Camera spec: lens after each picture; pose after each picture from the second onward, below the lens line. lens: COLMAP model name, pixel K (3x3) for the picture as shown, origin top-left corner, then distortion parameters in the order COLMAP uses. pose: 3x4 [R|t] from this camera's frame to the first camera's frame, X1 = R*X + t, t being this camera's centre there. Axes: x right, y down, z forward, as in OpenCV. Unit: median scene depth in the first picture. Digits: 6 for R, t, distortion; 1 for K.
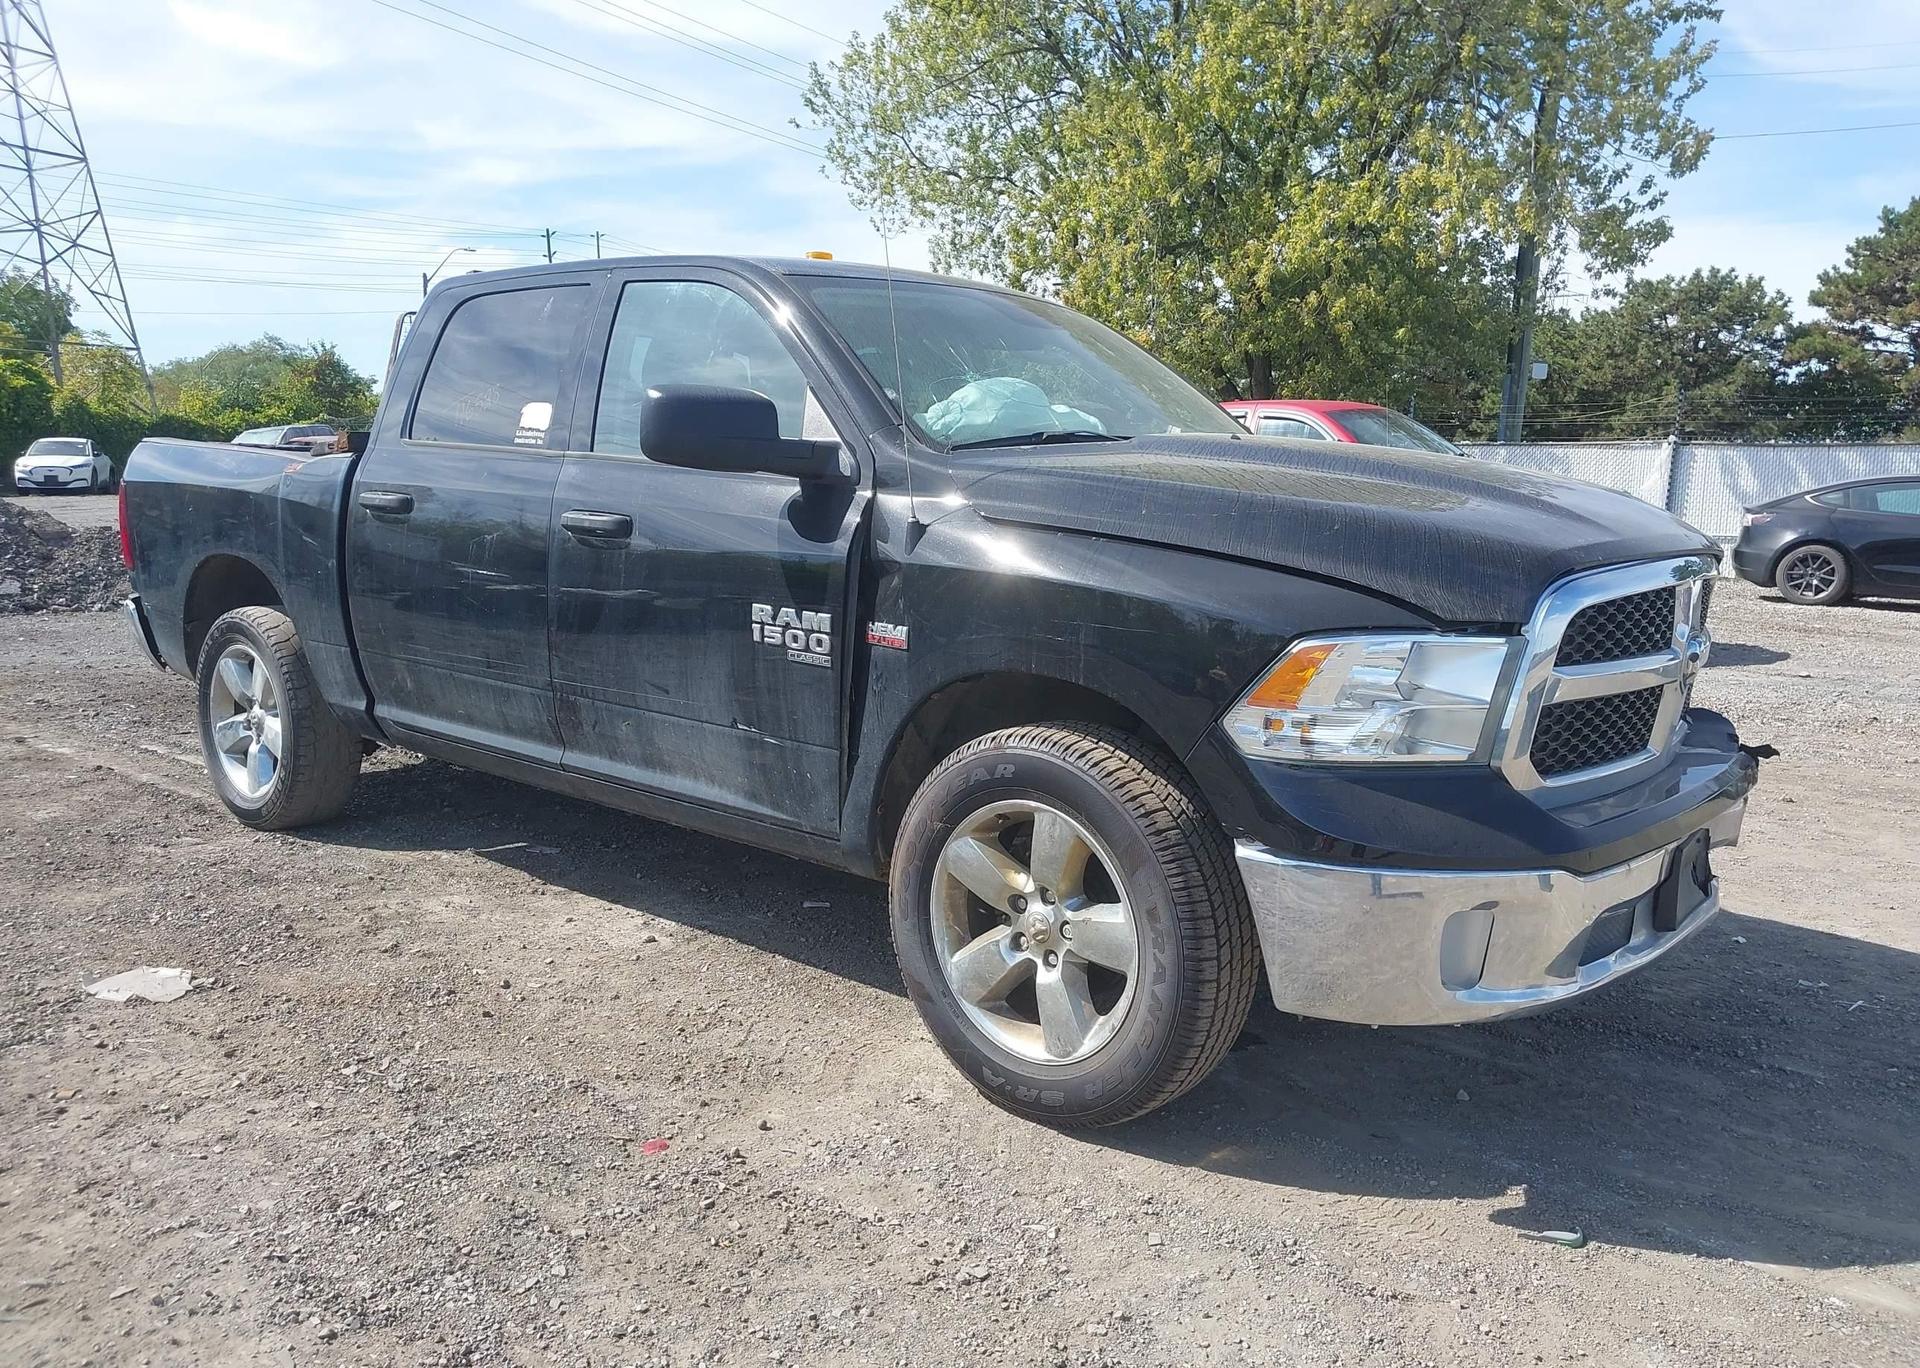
lens RADIAL K [[1513.9, 0, 952.6], [0, 1513.9, 685.2], [0, 0, 1]] dist [0.056233, -0.073142]
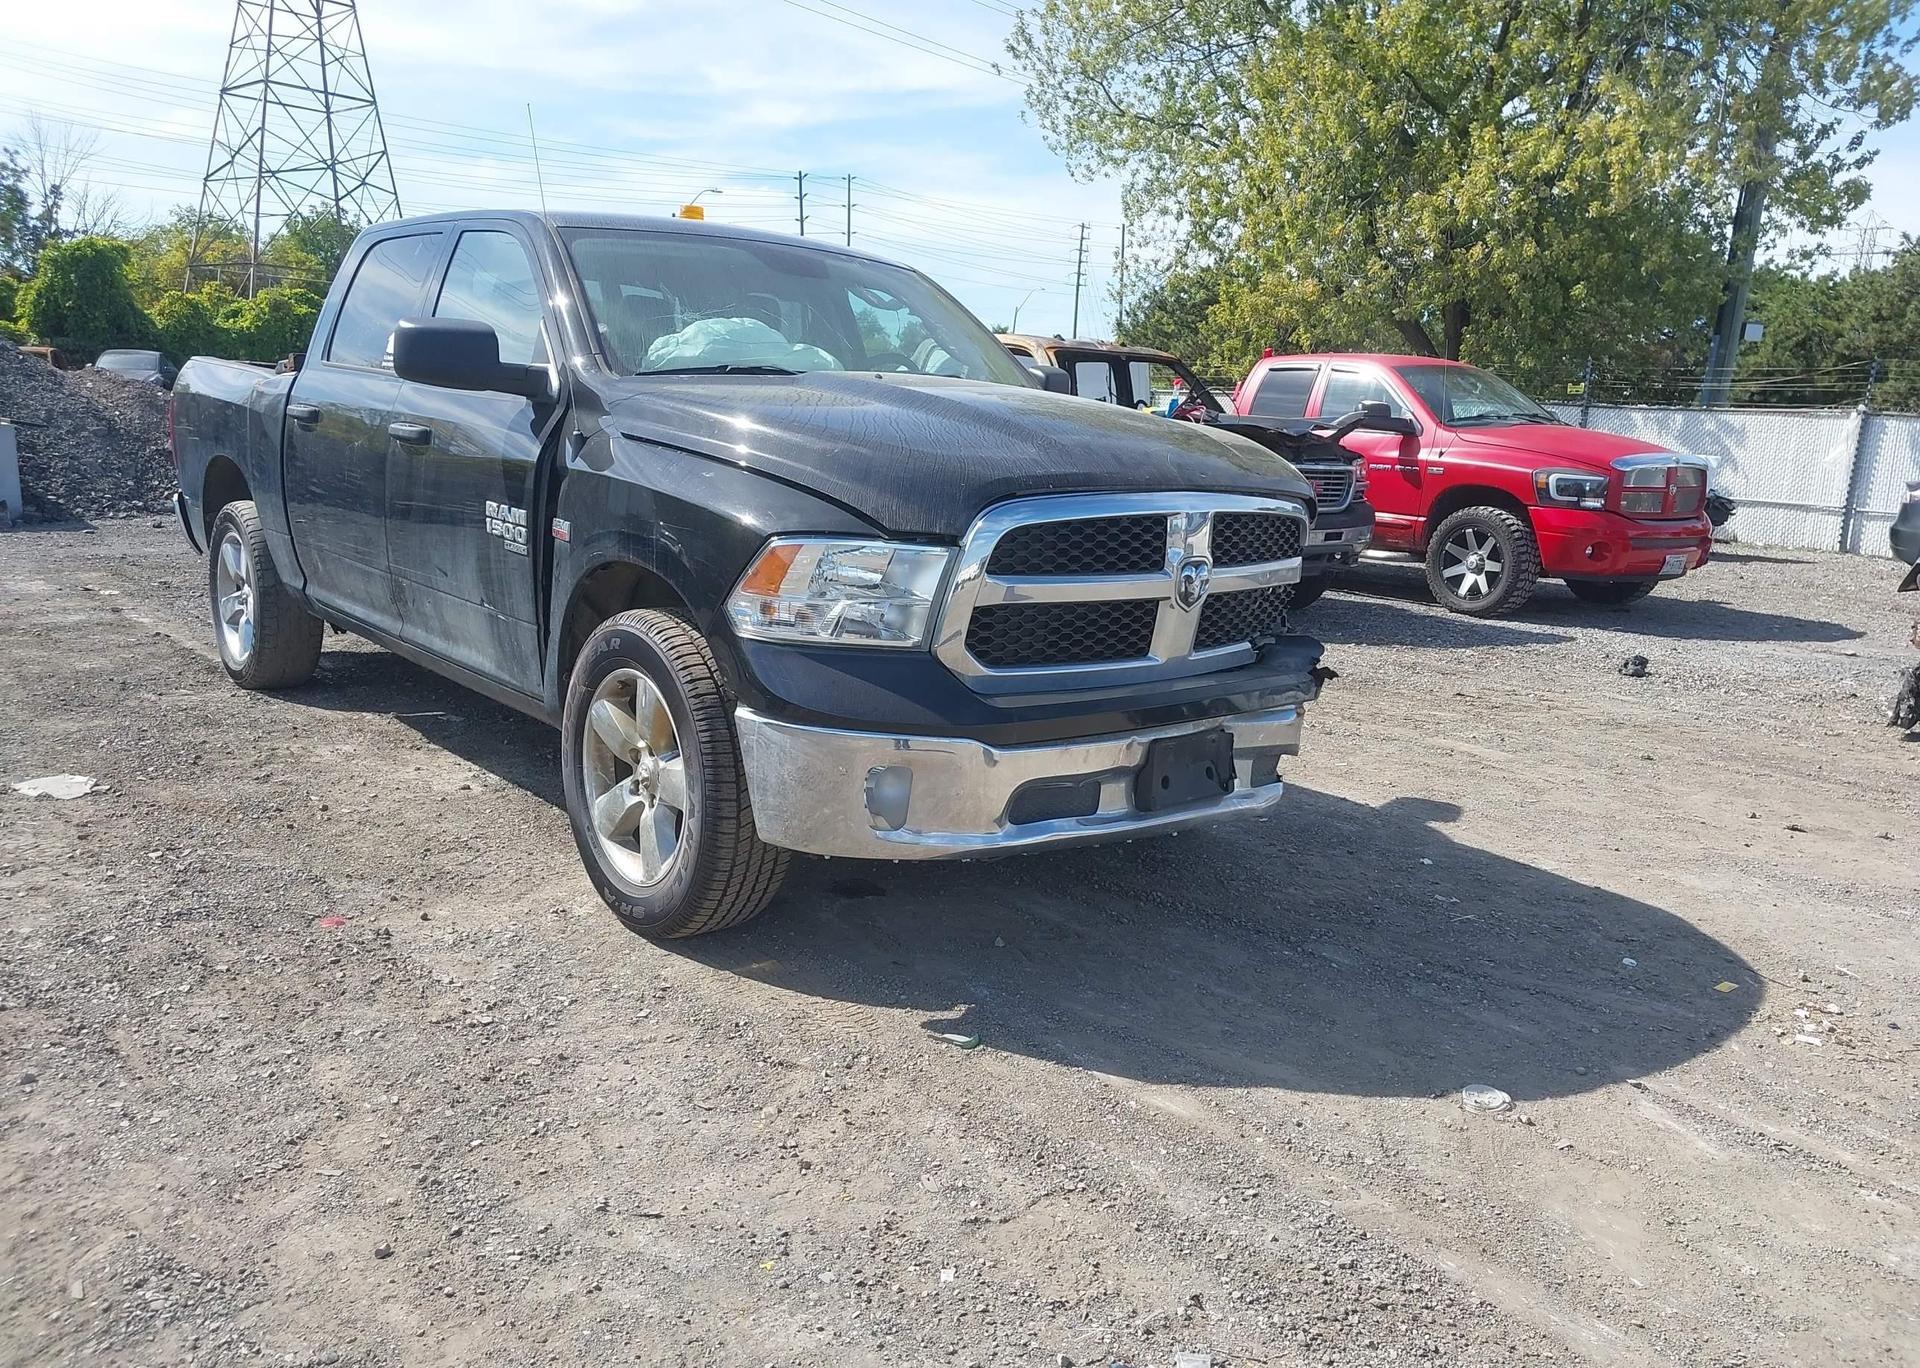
lens RADIAL K [[1513.9, 0, 944.3], [0, 1513.9, 679.1], [0, 0, 1]] dist [0.056233, -0.073142]
pose [[0.985422, 0.060760, -0.158906, 0.381860], [-0.055980, 0.997839, 0.034391, 0.022221], [0.160653, -0.024994, 0.986694, -0.126486]]
